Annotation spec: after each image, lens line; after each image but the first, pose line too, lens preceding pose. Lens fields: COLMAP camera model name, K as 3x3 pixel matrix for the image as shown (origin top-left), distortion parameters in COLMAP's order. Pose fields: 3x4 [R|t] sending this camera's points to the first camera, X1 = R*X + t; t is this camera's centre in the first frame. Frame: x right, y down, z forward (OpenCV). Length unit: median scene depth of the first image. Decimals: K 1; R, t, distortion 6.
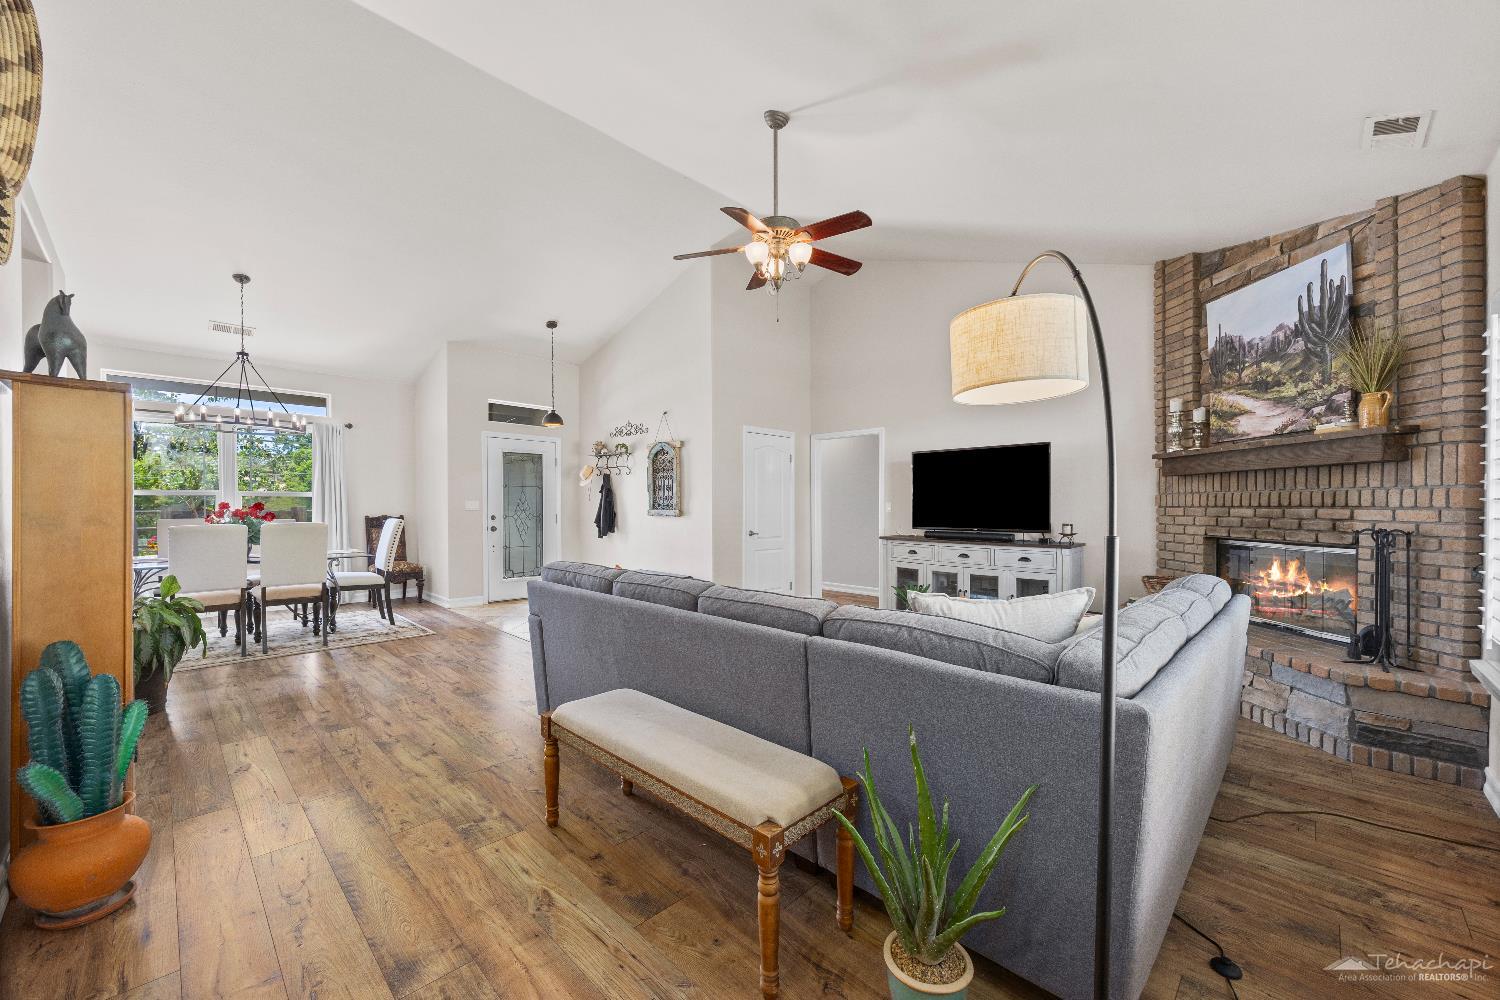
lens RADIAL K [[569.1, 0, 756.4], [0, 569.1, 510.1], [0, 0, 1]] dist [-0.003696, -0.000395]
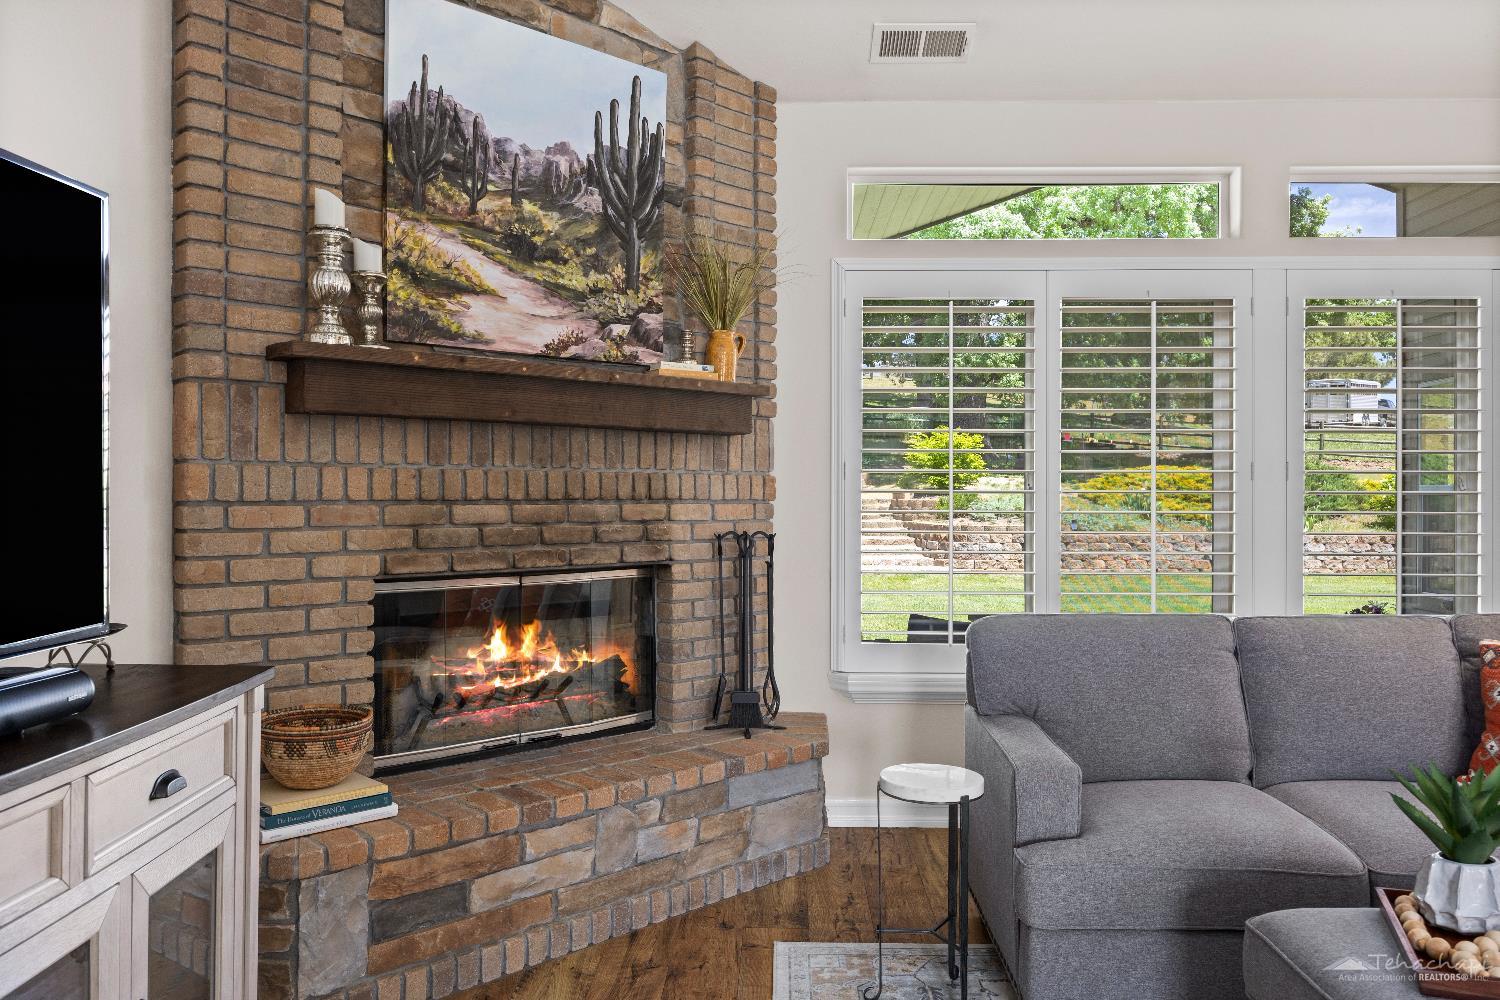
lens RADIAL K [[1185.2, 0, 773.7], [0, 1185.2, 463.6], [0, 0, 1]] dist [0.060464, 0.000738]
pose [[-0.699450, 0.014301, 0.714538, 0.023553], [0.003779, 0.999860, -0.016312, -0.016923], [-0.714671, -0.008709, -0.699406, 1.322202]]
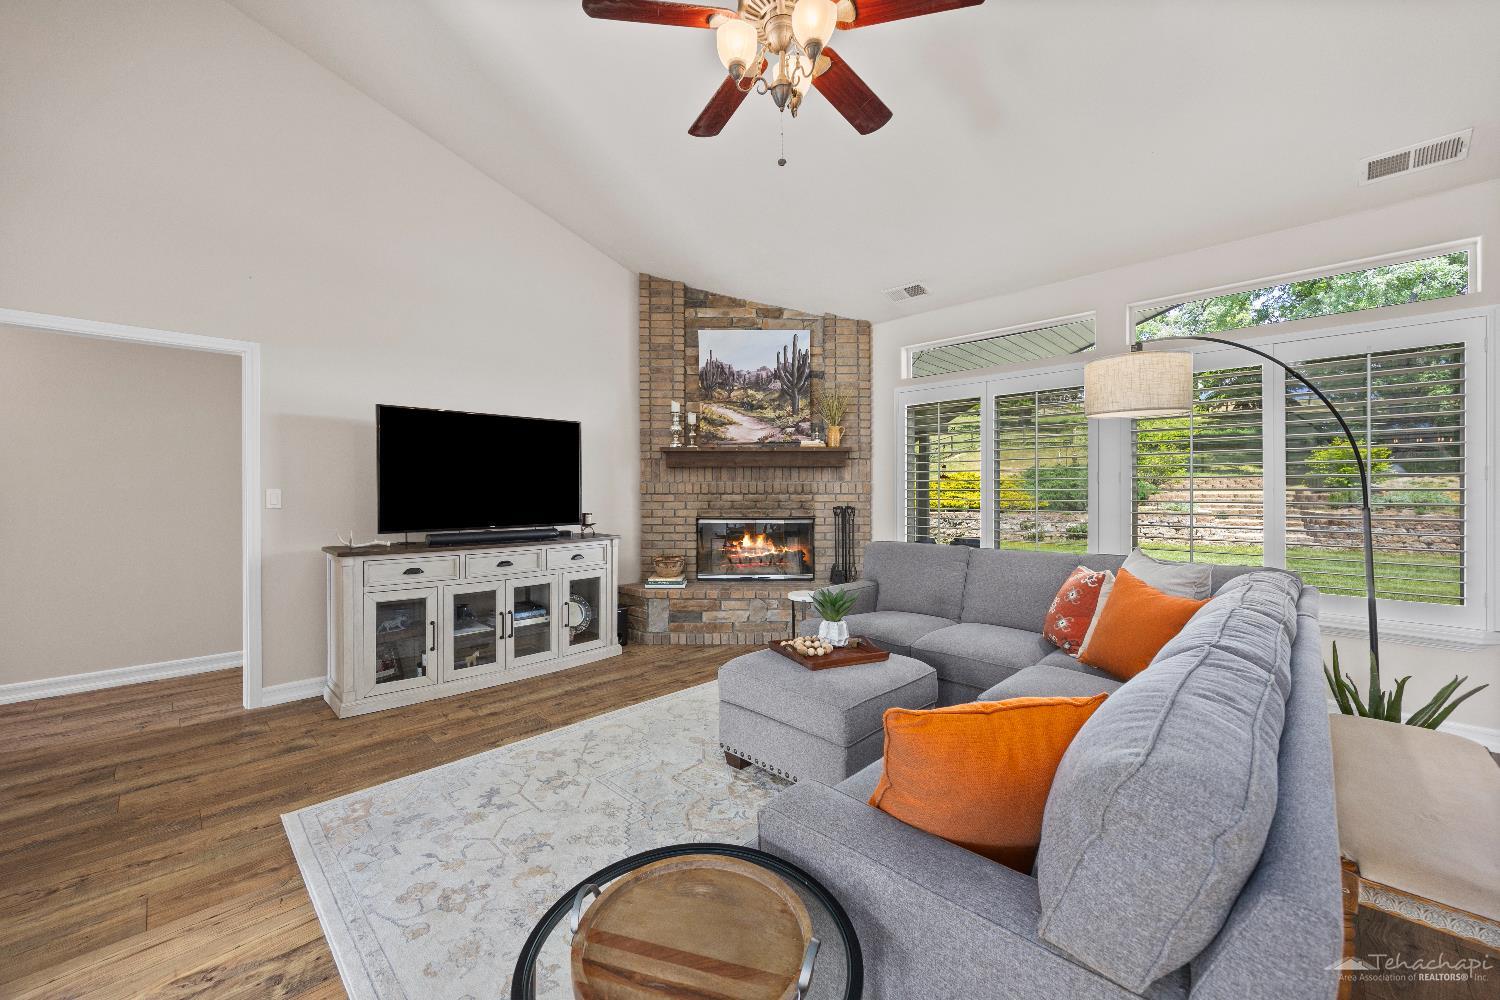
lens RADIAL K [[569.1, 0, 746.9], [0, 569.1, 492.7], [0, 0, 1]] dist [-0.003696, -0.000395]
pose [[0.020678, -0.002597, 0.999783, -0.425759], [0.011930, 0.999926, 0.002351, -0.009476], [-0.999715, 0.011879, 0.020707, 0.833273]]
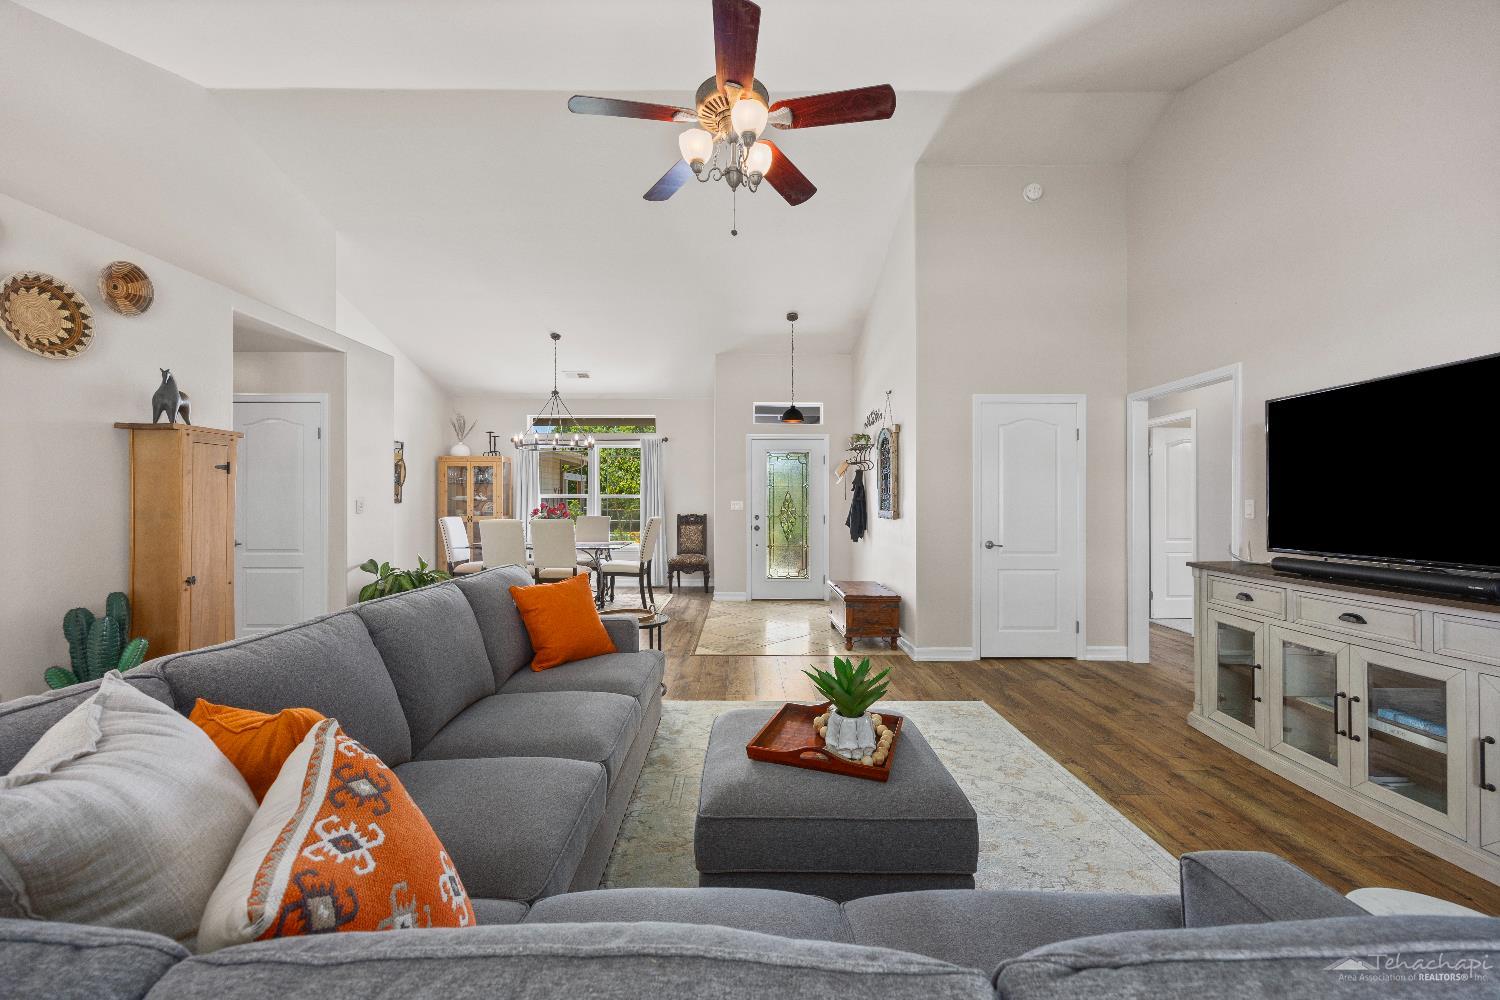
lens RADIAL K [[569.1, 0, 746.3], [0, 569.1, 499.9], [0, 0, 1]] dist [-0.003696, -0.000395]
pose [[0.706498, -0.005223, -0.707696, 0.421931], [-0.006171, 0.999889, -0.013540, -0.004824], [0.707688, 0.013934, 0.706388, 0.428045]]
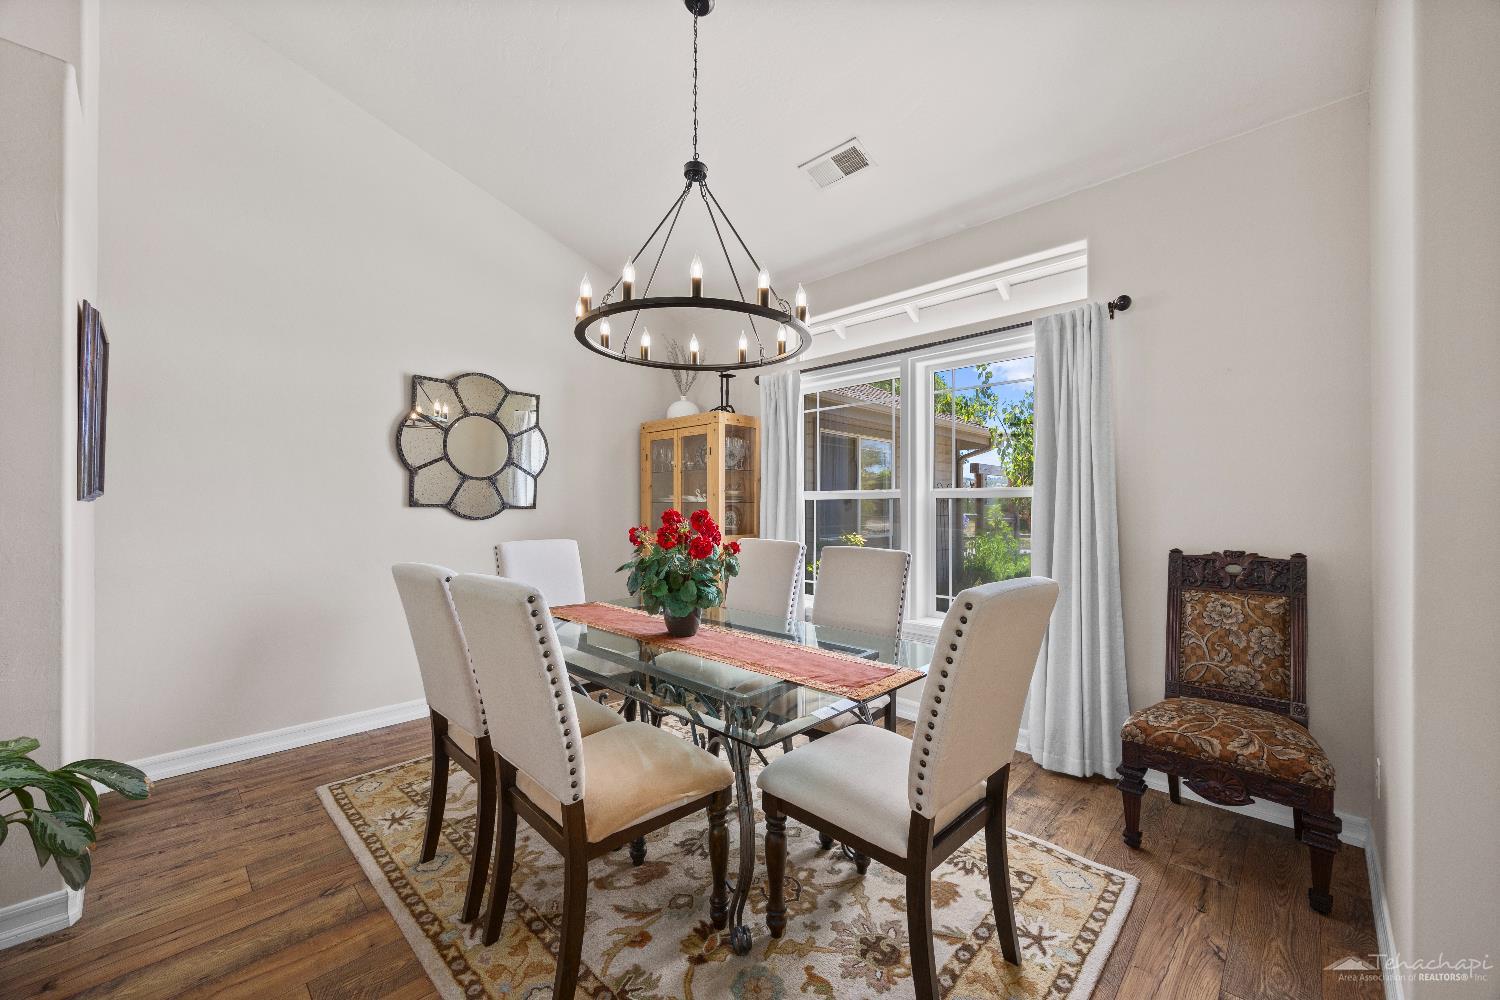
lens RADIAL K [[569.1, 0, 740.4], [0, 569.1, 505.3], [0, 0, 1]] dist [-0.003696, -0.000395]
pose [[-0.014599, -0.005435, -0.999879, -0.577852], [-0.017909, 0.999826, -0.005173, -0.015928], [0.999733, 0.017831, -0.014693, 1.241133]]
